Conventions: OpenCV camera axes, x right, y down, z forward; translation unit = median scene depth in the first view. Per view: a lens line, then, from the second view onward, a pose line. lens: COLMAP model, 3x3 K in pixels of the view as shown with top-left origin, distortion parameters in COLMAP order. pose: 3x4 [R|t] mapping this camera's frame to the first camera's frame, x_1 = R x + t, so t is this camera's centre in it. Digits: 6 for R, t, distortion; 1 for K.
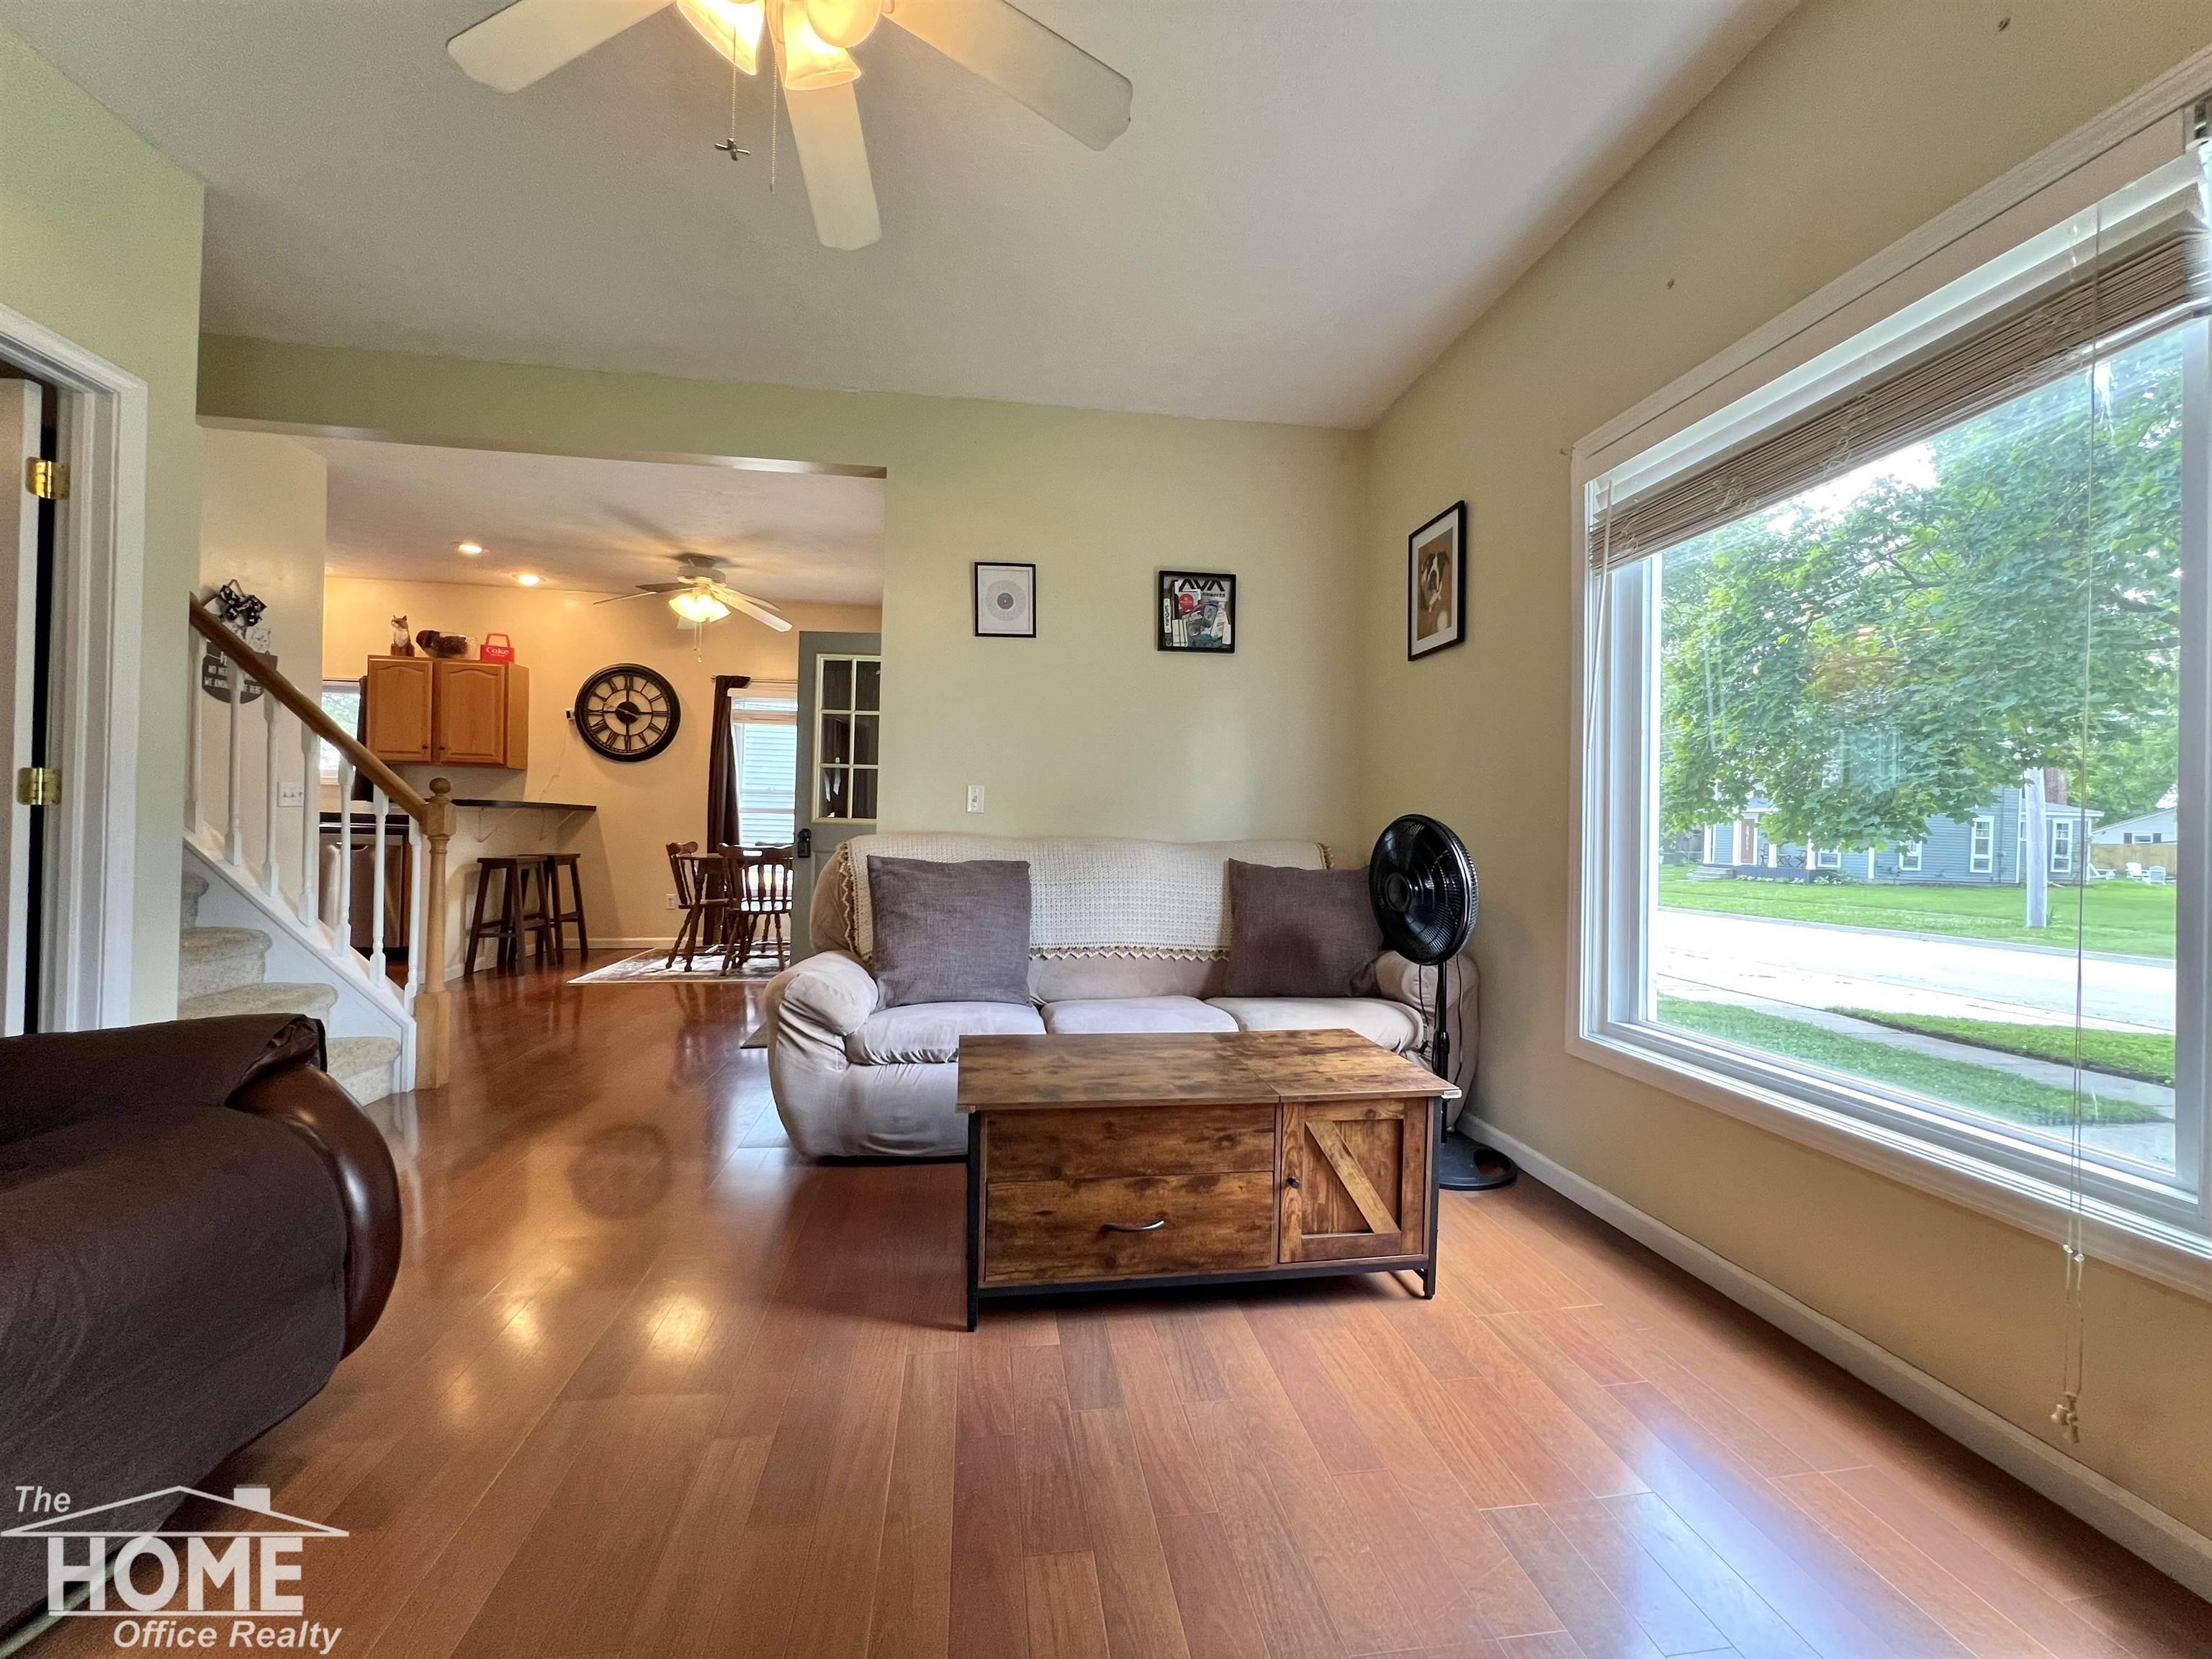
lens RADIAL K [[884.2, 0, 1108.1], [0, 884.2, 831.2], [0, 0, 1]] dist [-0.000582, 0.000236]
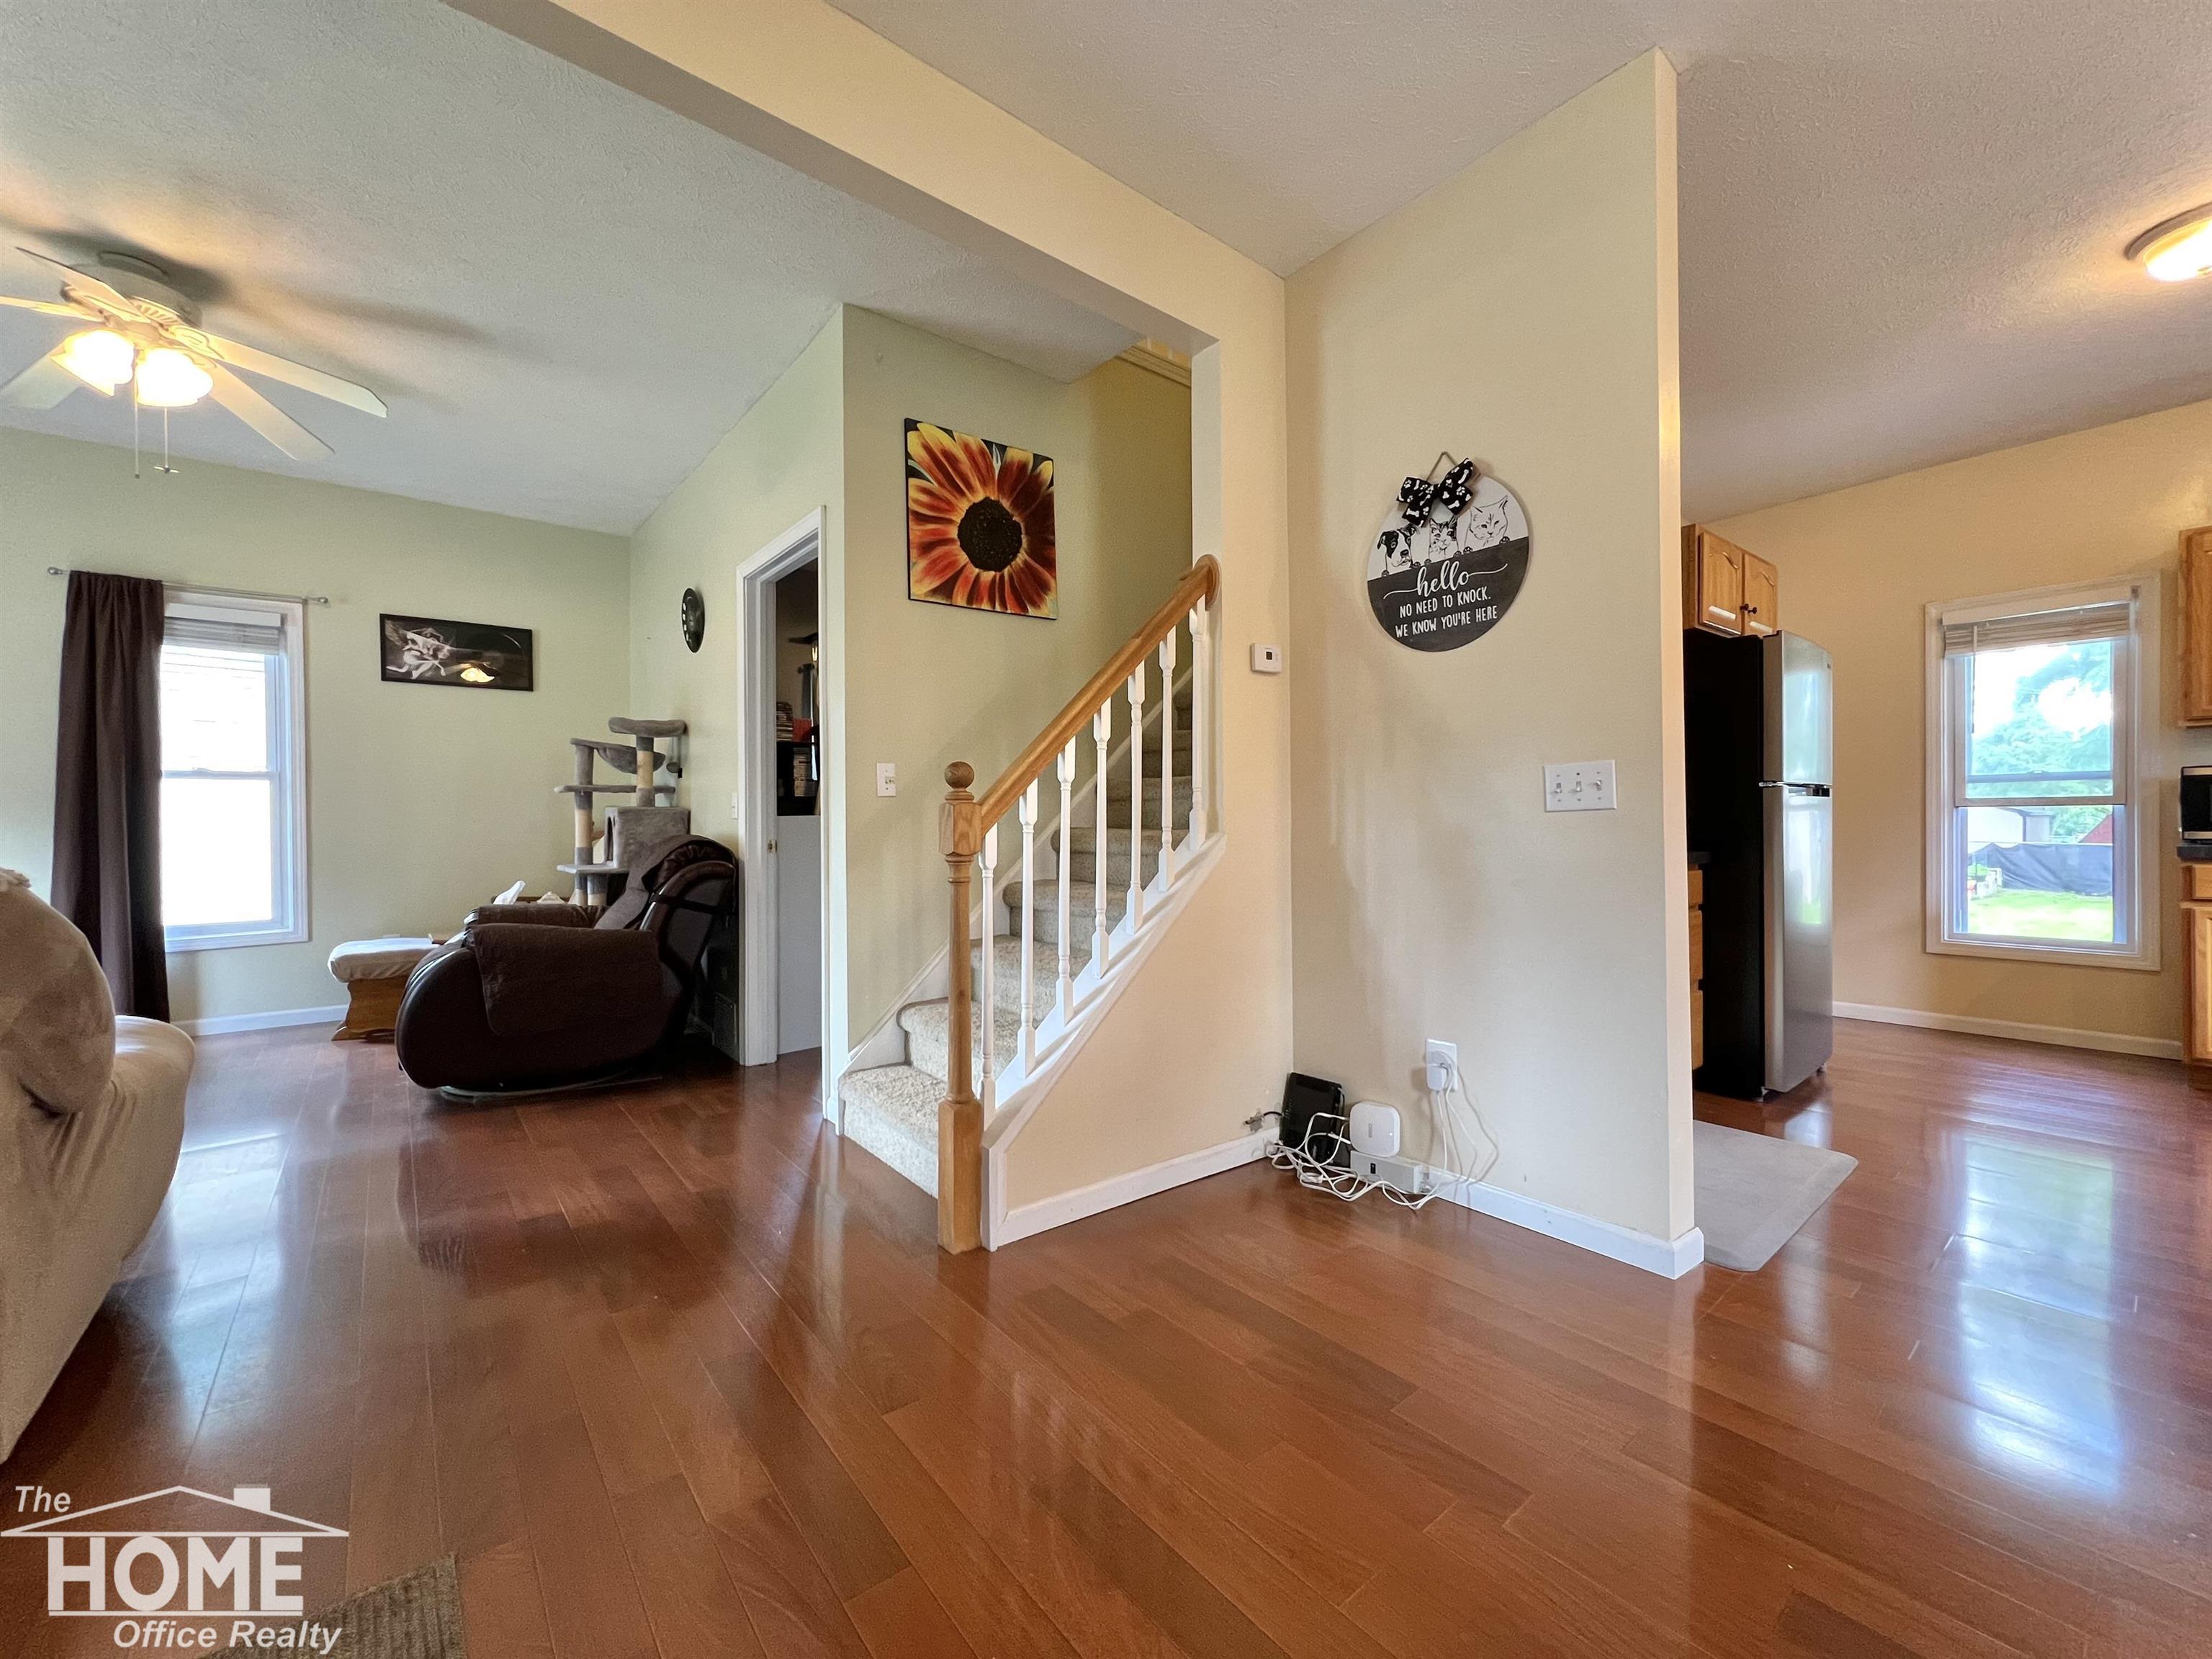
lens RADIAL K [[885.7, 0, 1113.4], [0, 885.7, 832.8], [0, 0, 1]] dist [0.001129, 0.000110]
pose [[-0.858172, -0.012632, -0.513207, -0.277285], [-0.016243, 0.999865, 0.002552, -0.007471], [0.513105, 0.010526, -0.858261, 0.844161]]
